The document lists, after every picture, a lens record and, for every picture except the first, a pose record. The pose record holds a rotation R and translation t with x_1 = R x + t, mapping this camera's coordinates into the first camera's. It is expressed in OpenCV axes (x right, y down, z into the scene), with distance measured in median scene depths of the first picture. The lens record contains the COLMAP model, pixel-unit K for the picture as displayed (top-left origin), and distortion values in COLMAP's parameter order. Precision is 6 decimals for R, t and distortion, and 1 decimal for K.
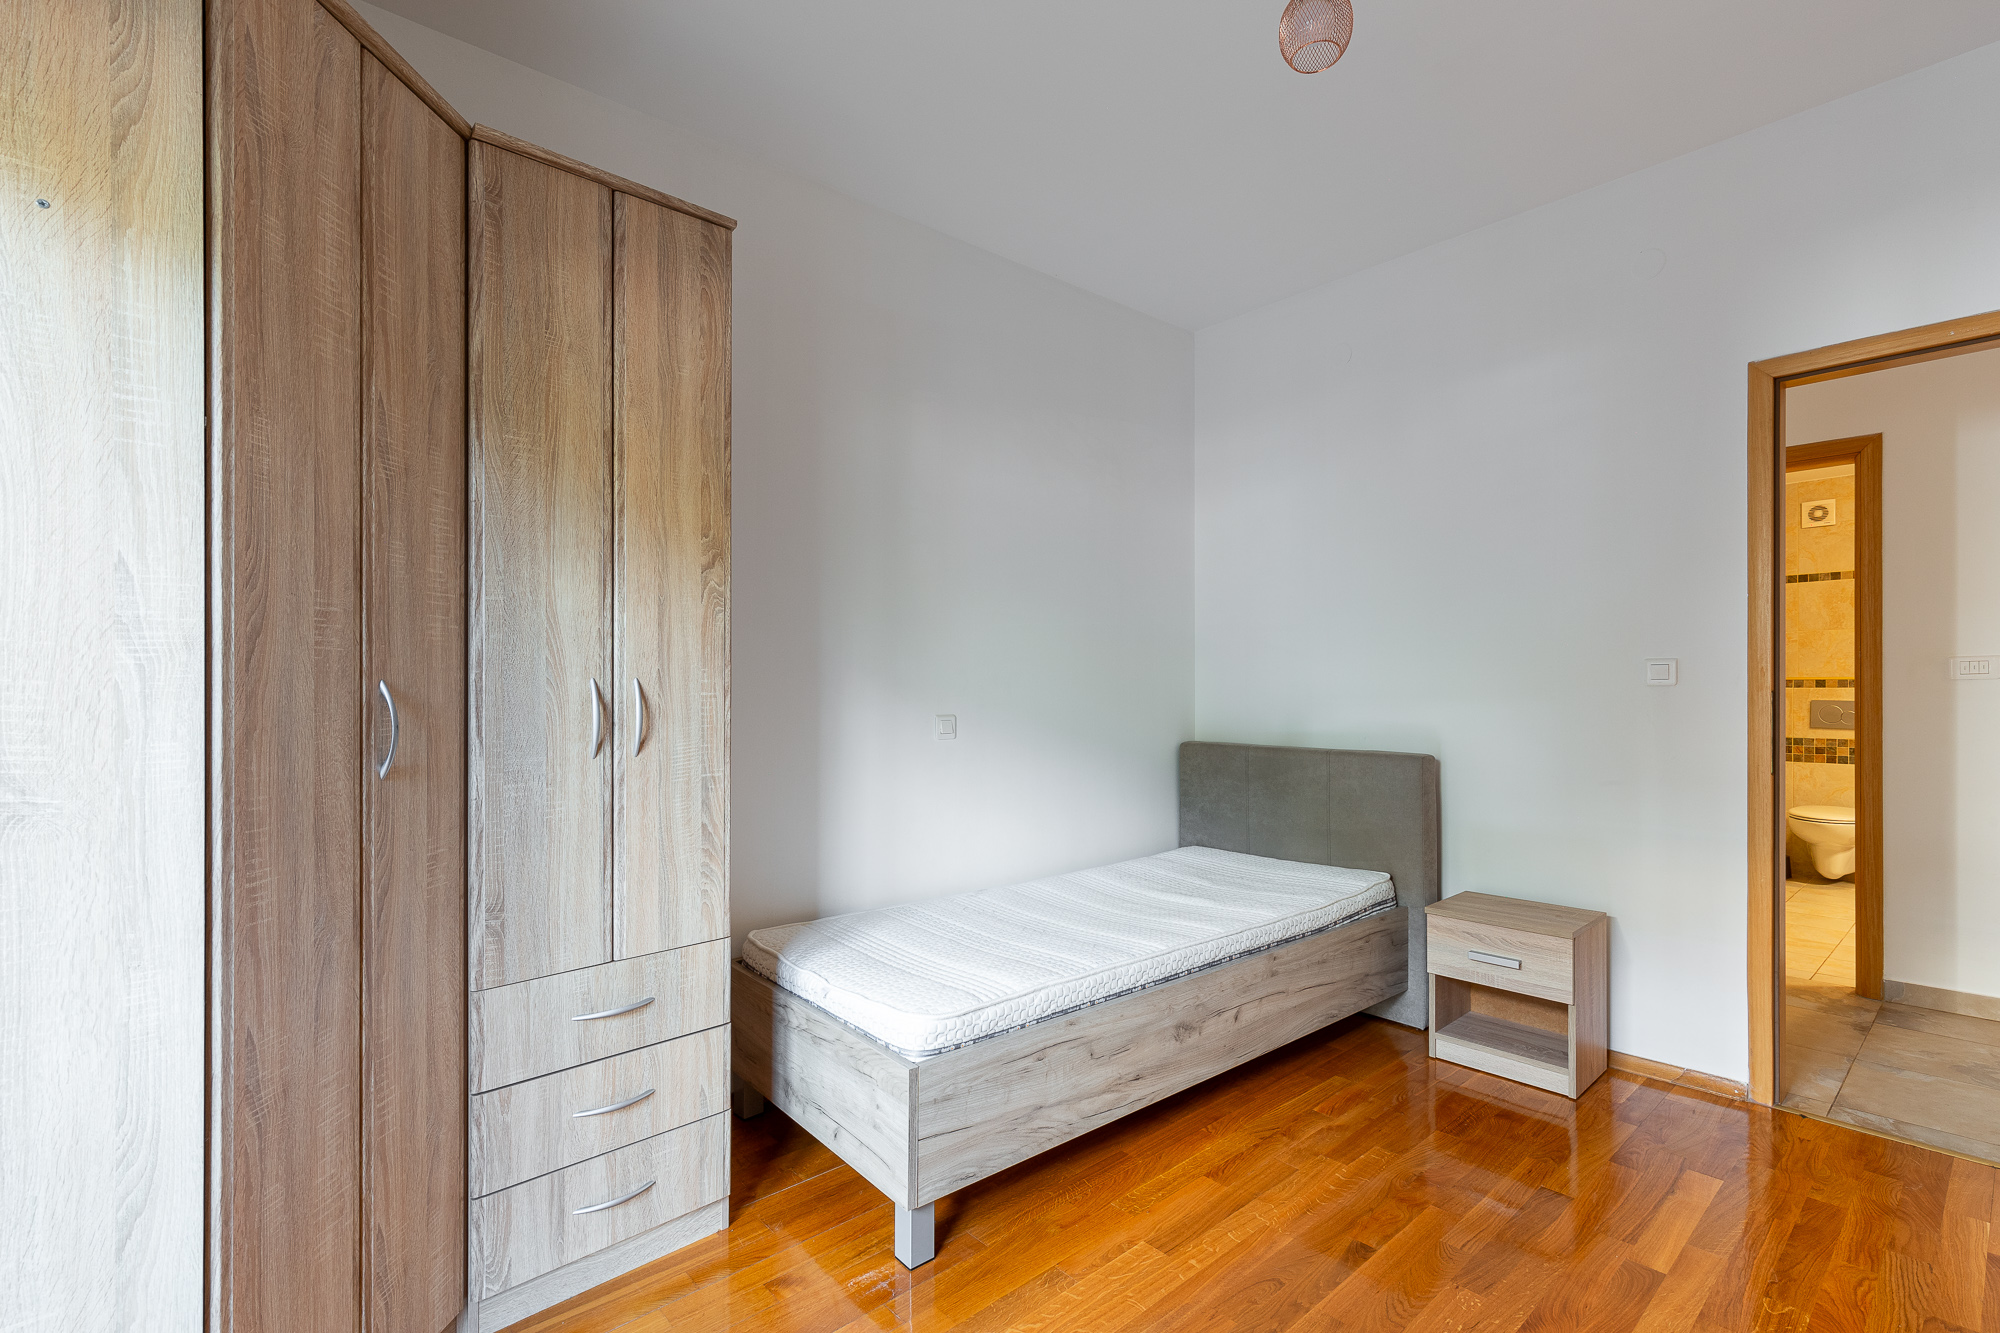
lens RADIAL K [[911.1, 0, 997.1], [0, 911.1, 693.4], [0, 0, 1]] dist [0.002503, 0.000784]
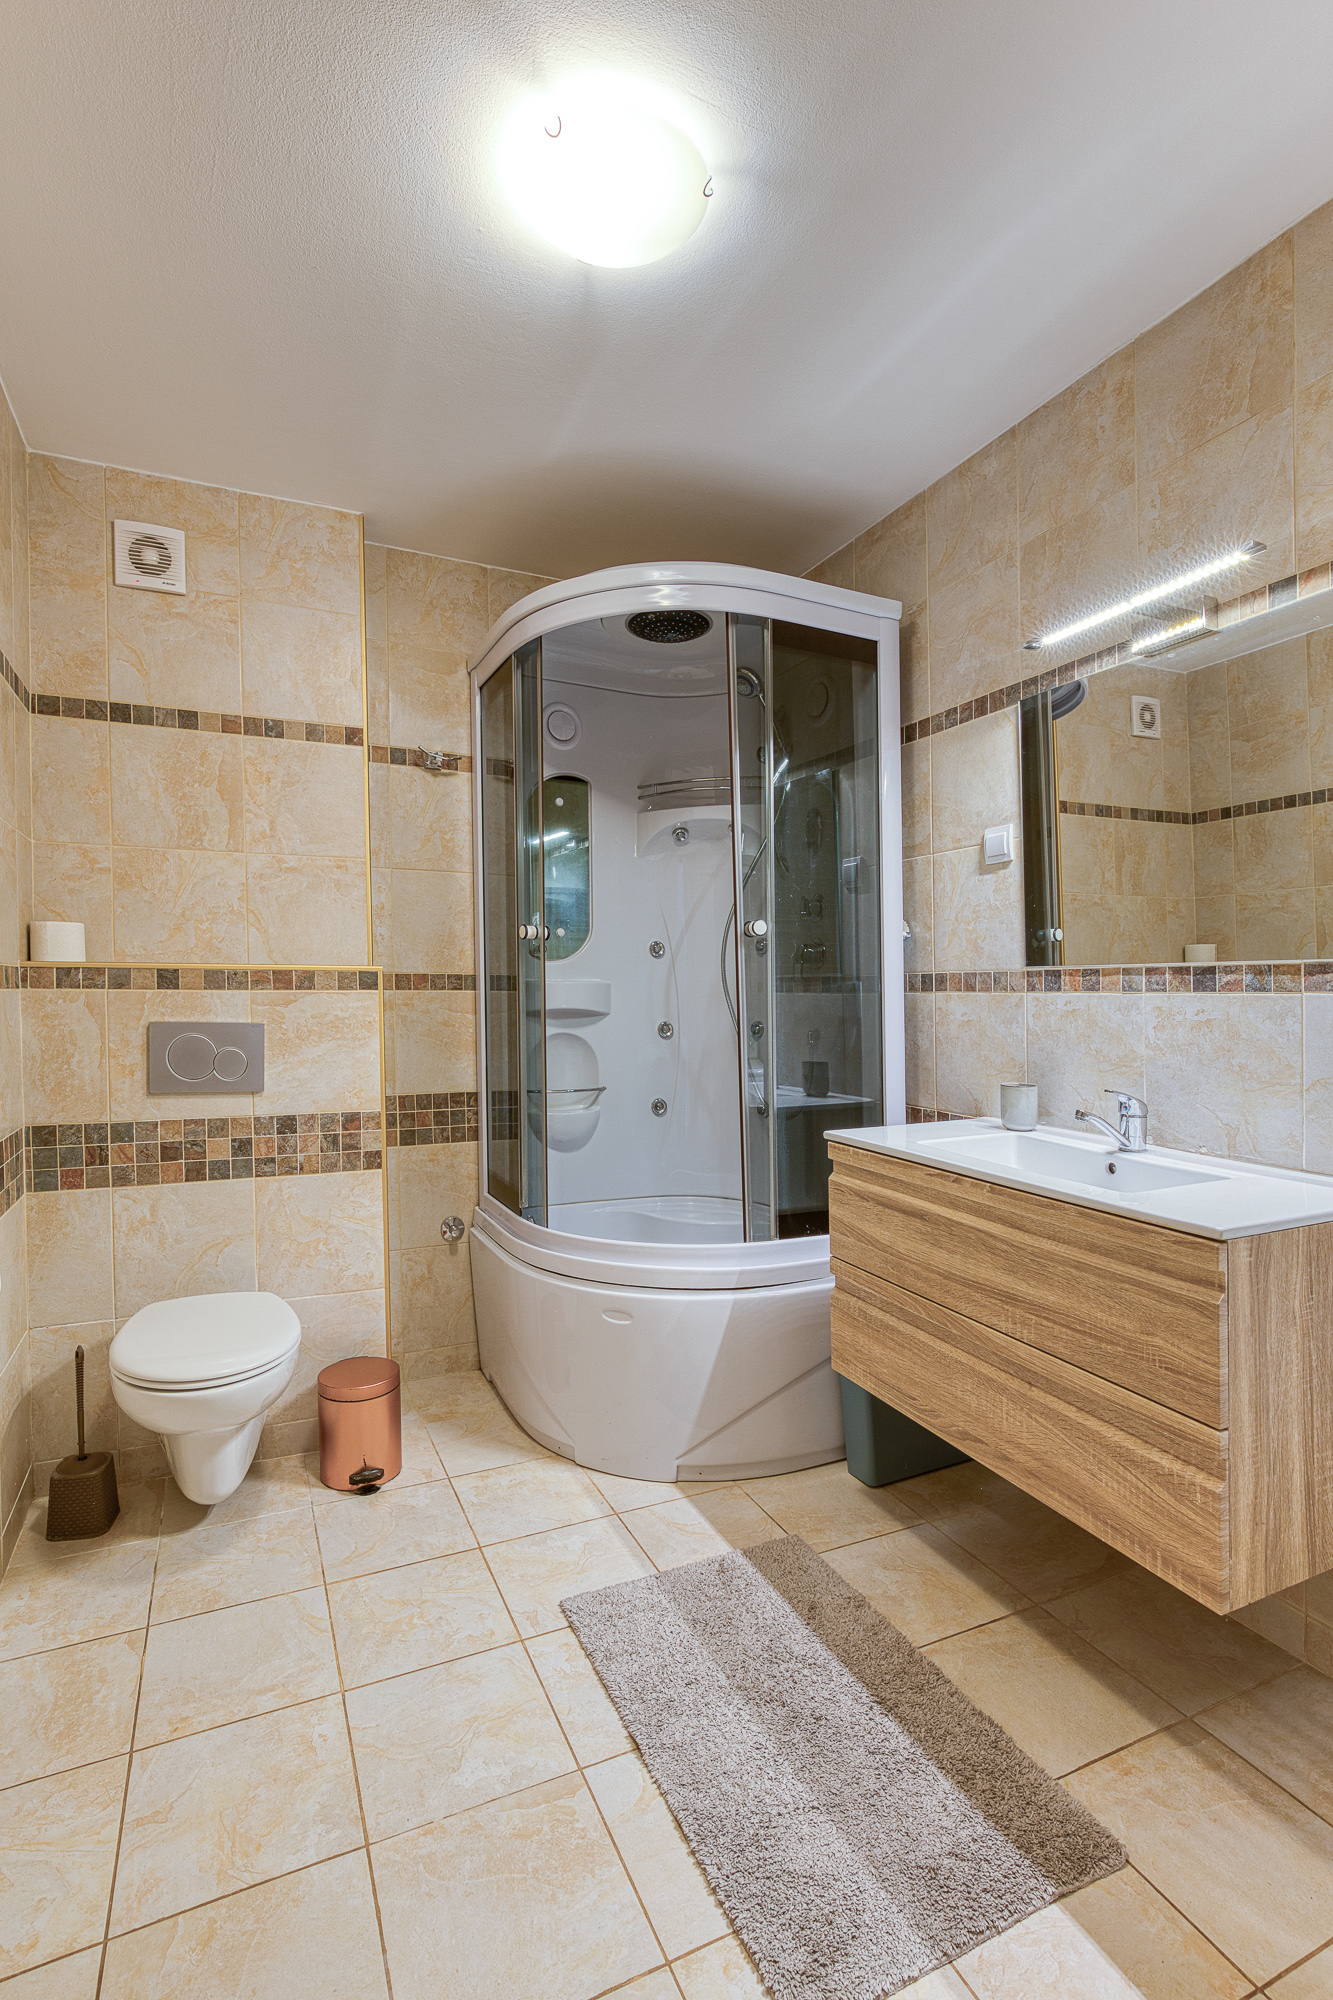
lens RADIAL K [[911.1, 0, 655.4], [0, 911.1, 996.3], [0, 0, 1]] dist [0.002503, 0.000784]
pose [[0.270806, -0.012081, 0.962558, 0.693218], [0.014455, 0.999860, 0.008483, -0.004163], [-0.962525, 0.011617, 0.270943, 0.825856]]
